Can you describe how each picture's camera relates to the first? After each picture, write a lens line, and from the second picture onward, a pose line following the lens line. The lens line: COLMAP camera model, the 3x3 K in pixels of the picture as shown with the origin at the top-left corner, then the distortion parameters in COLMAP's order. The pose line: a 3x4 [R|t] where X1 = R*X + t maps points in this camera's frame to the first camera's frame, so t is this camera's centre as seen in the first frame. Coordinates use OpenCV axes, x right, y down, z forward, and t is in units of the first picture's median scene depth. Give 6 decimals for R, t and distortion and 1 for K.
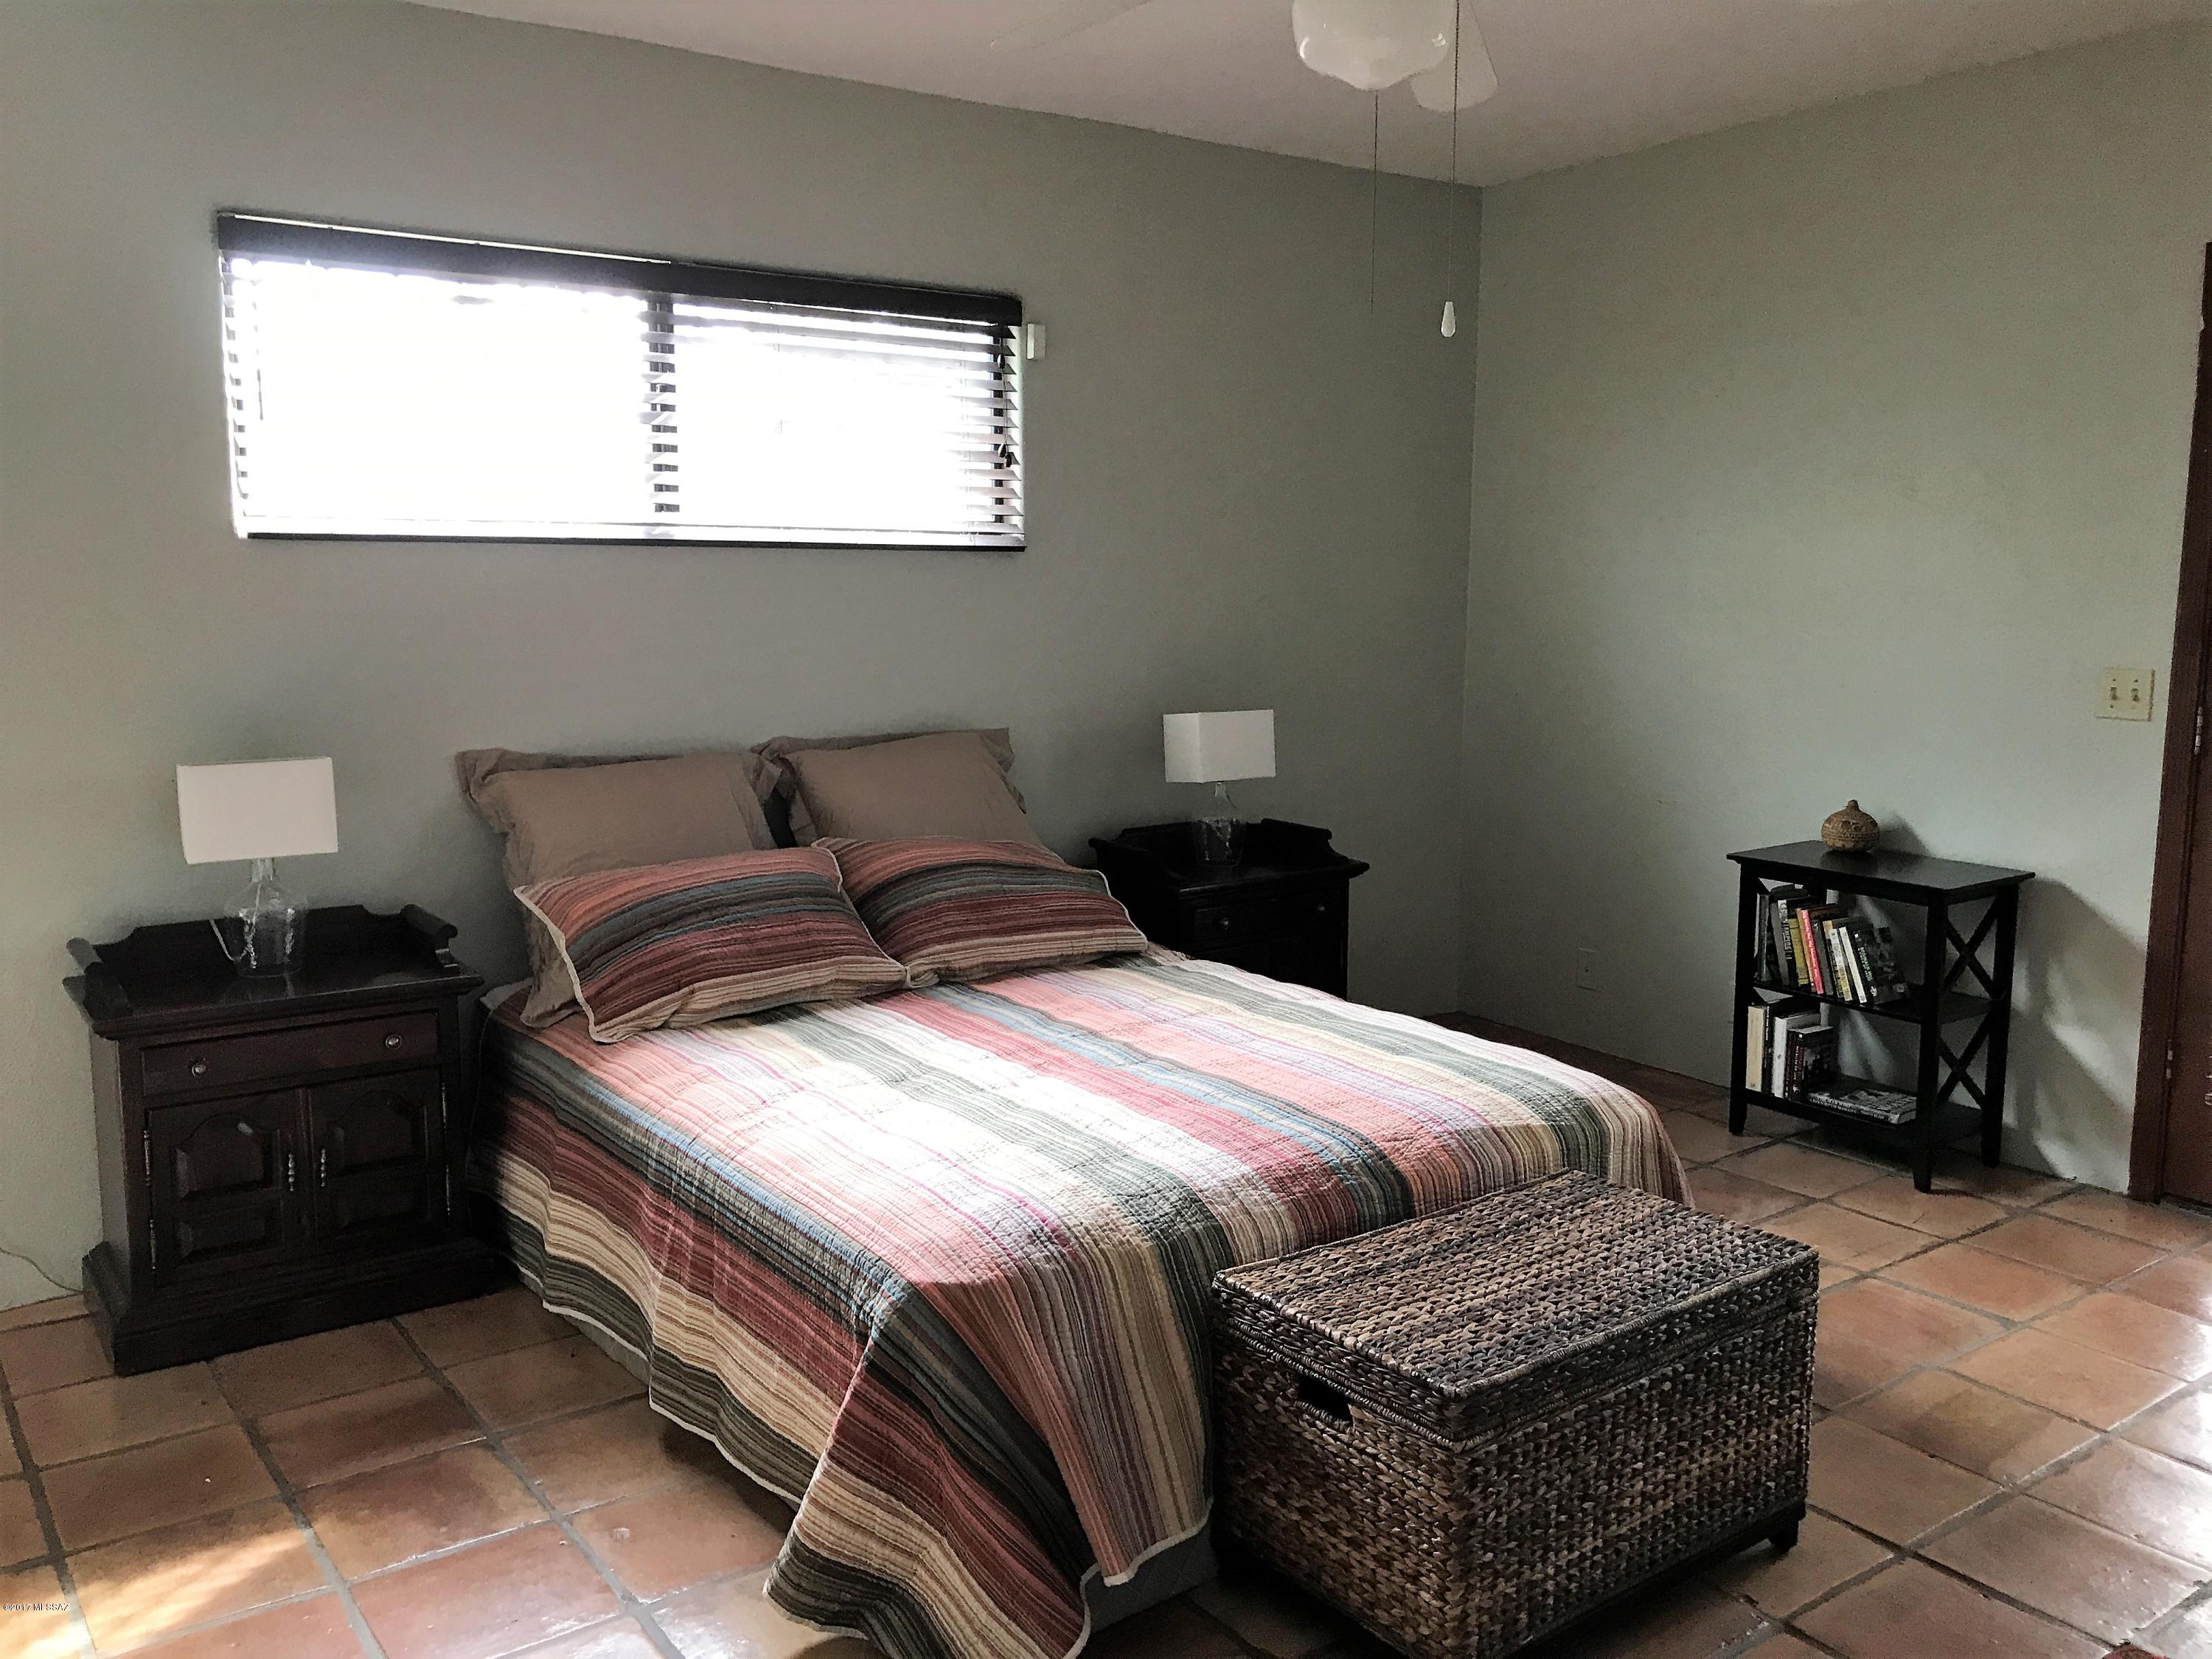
lens RADIAL K [[1852.9, 0, 1110.0], [0, 1852.9, 826.1], [0, 0, 1]] dist [0.038530, -0.004179]
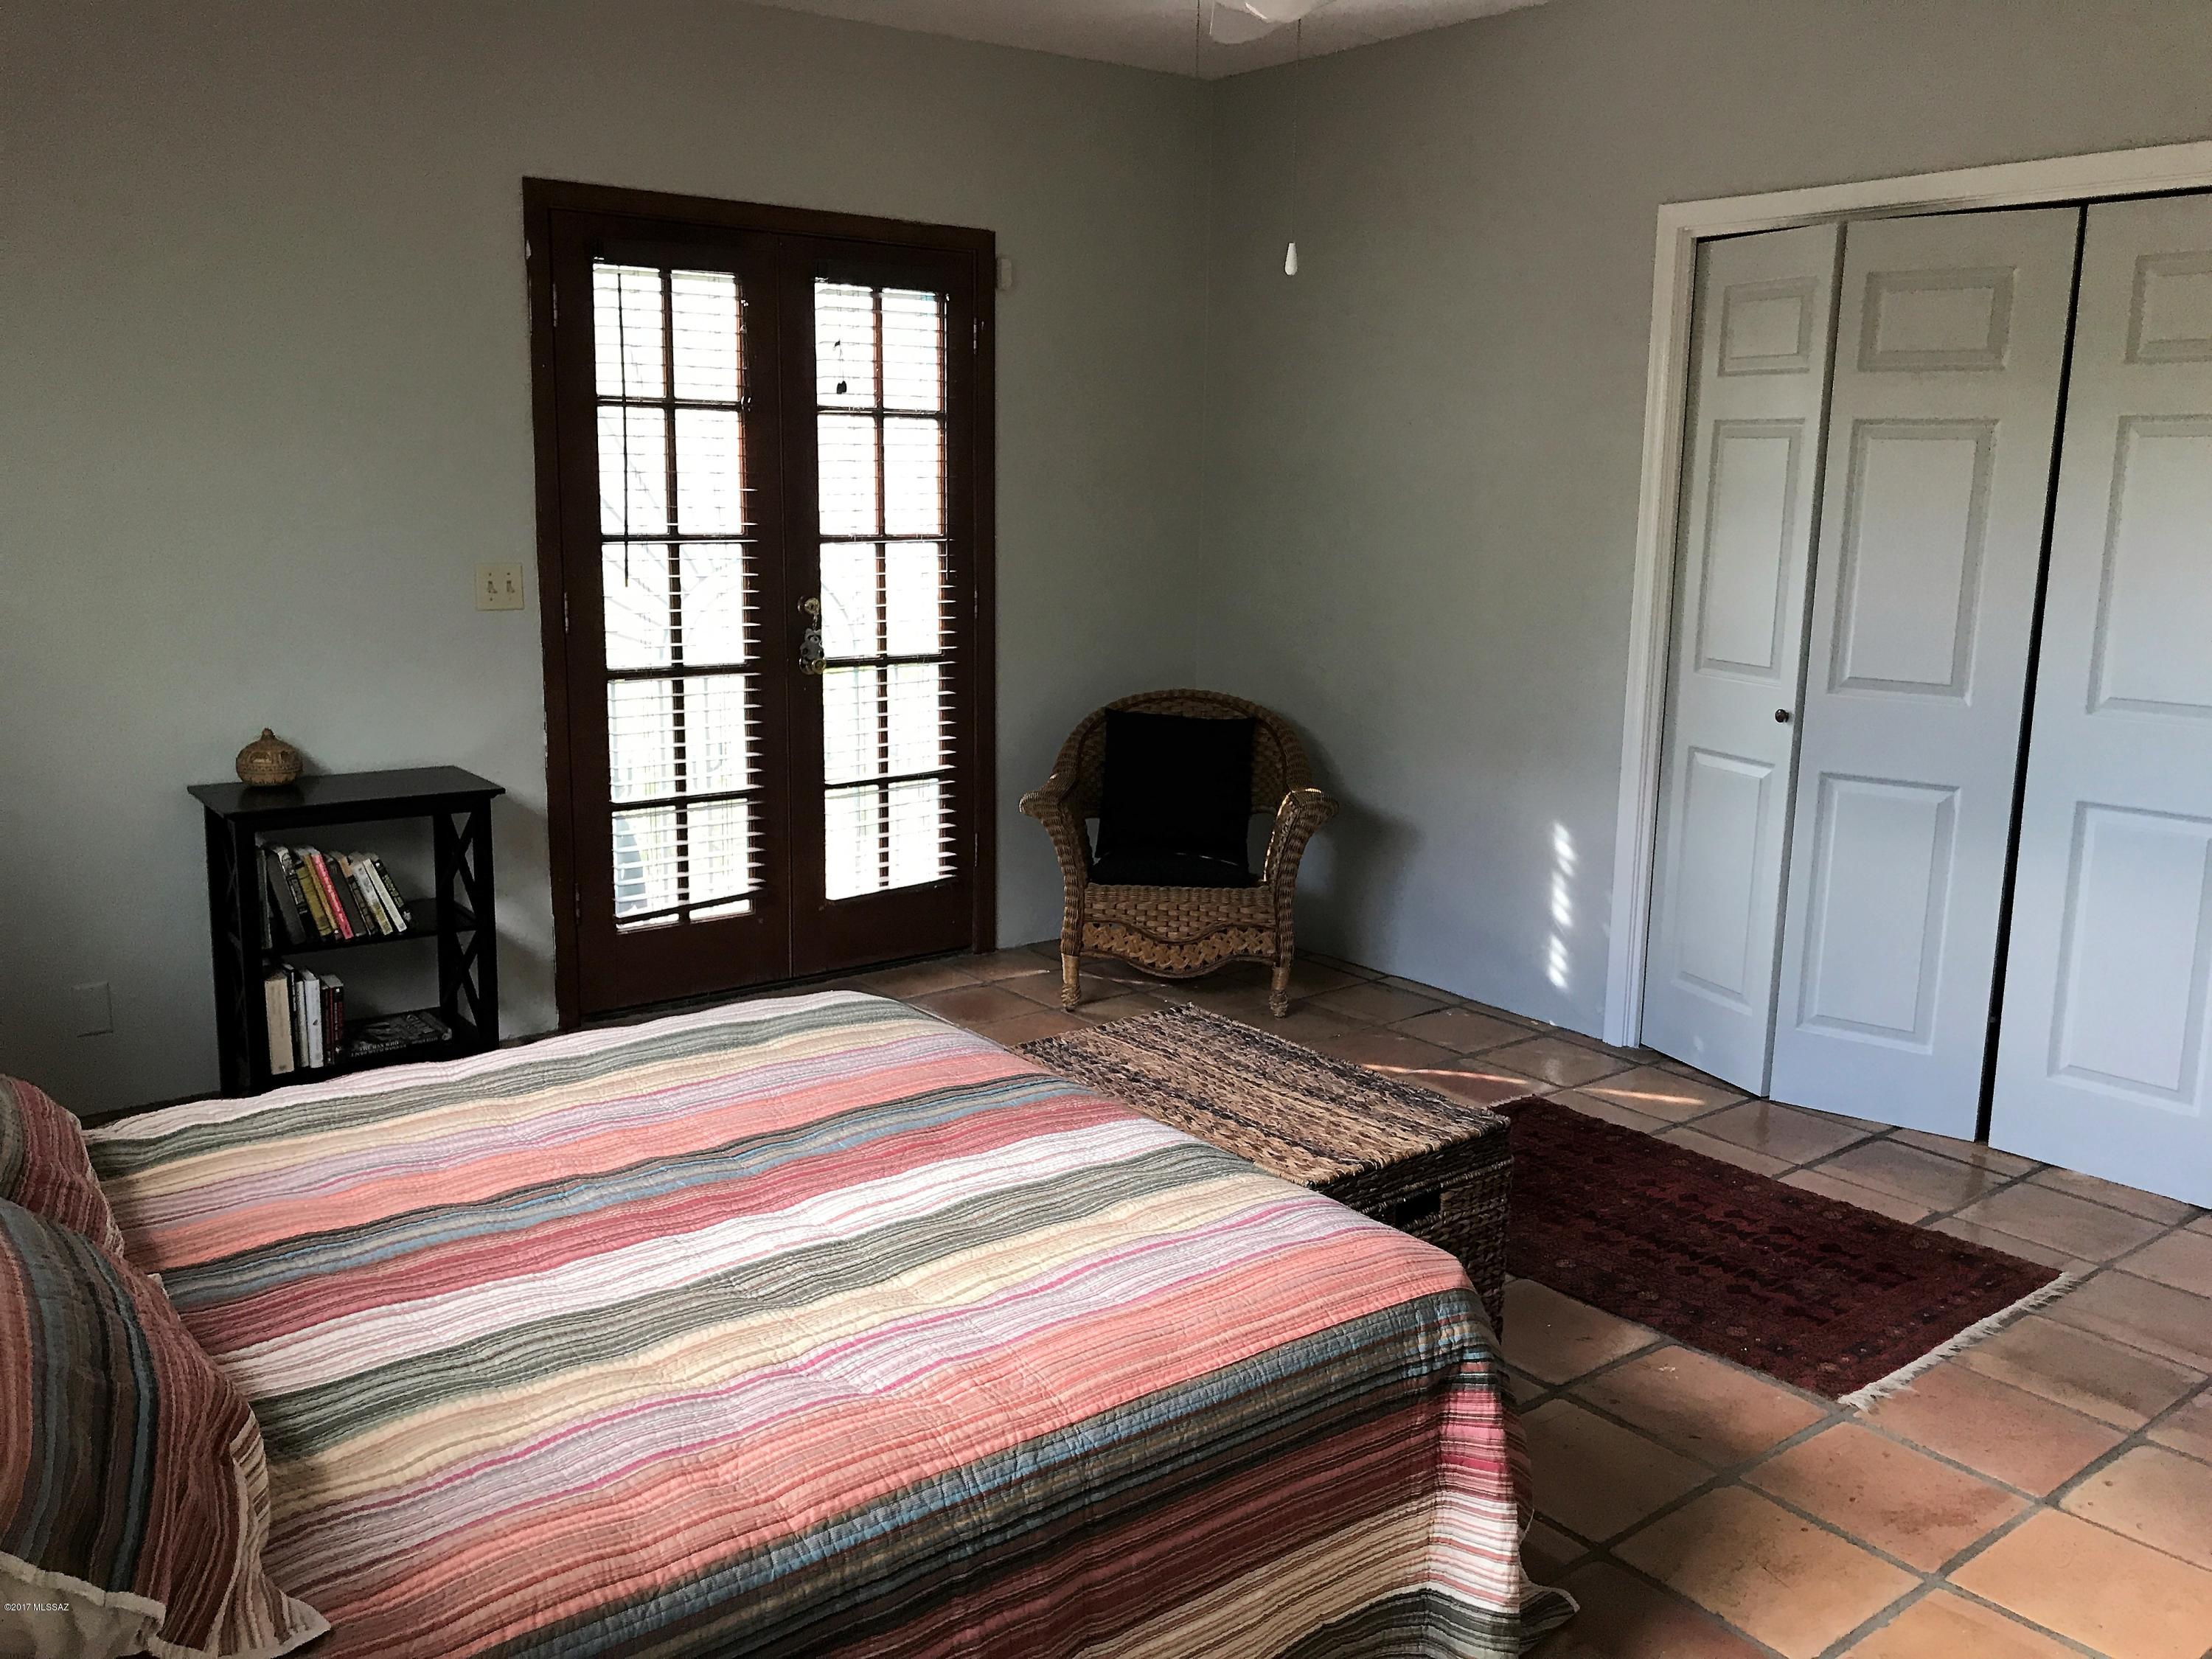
lens RADIAL K [[1852.9, 0, 1106.2], [0, 1852.9, 838.4], [0, 0, 1]] dist [0.038530, -0.004179]
pose [[-0.058198, -0.198491, 0.978373, -0.679089], [0.126809, 0.970626, 0.204463, -0.126139], [-0.990218, 0.135966, -0.031318, 0.841243]]
